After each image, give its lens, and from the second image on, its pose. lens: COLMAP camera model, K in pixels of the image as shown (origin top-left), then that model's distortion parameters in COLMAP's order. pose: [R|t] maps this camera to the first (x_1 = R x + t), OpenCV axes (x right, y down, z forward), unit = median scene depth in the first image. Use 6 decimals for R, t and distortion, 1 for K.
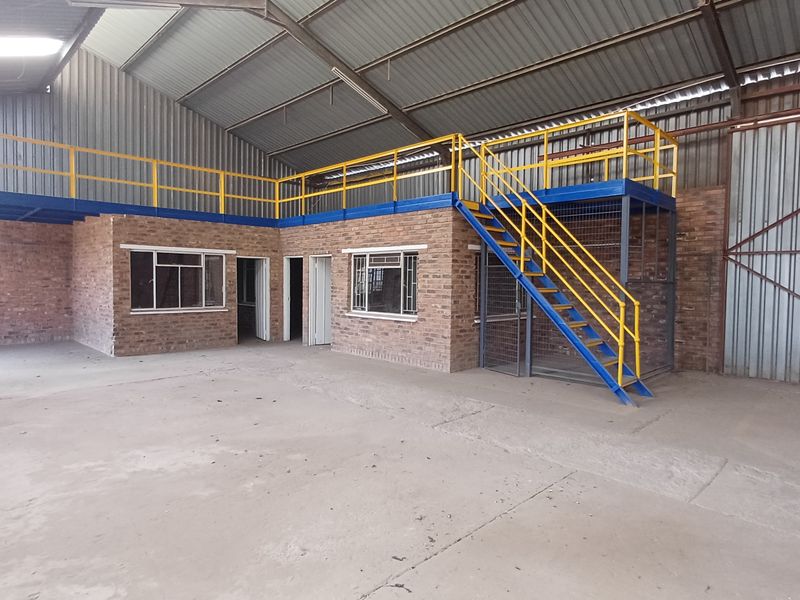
lens RADIAL K [[493.0, 0, 396.0], [0, 493.0, 298.3], [0, 0, 1]] dist [0.004989, -0.002674]
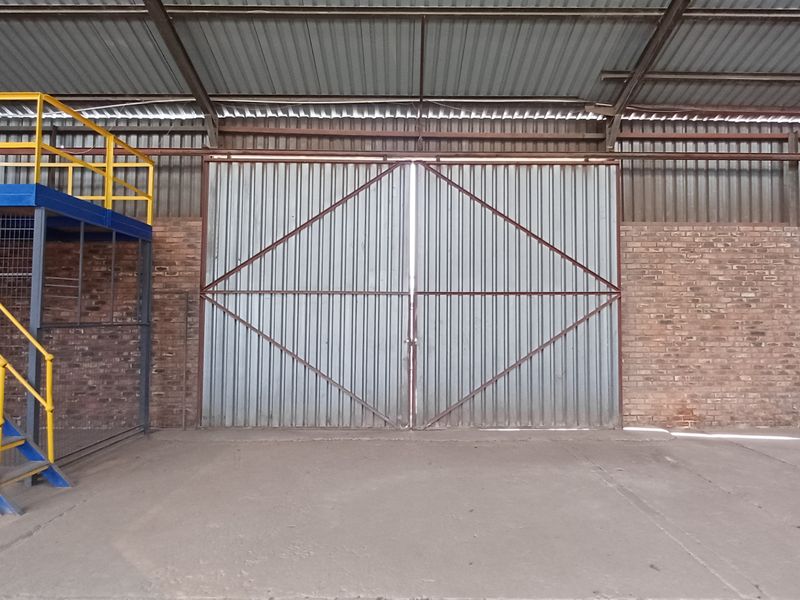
lens RADIAL K [[493.0, 0, 406.2], [0, 493.0, 300.8], [0, 0, 1]] dist [0.004989, -0.002674]
pose [[0.705076, 0.013750, 0.708998, 0.282219], [0.034283, 0.997982, -0.053448, -0.012691], [-0.708302, 0.061991, 0.703182, 0.098570]]
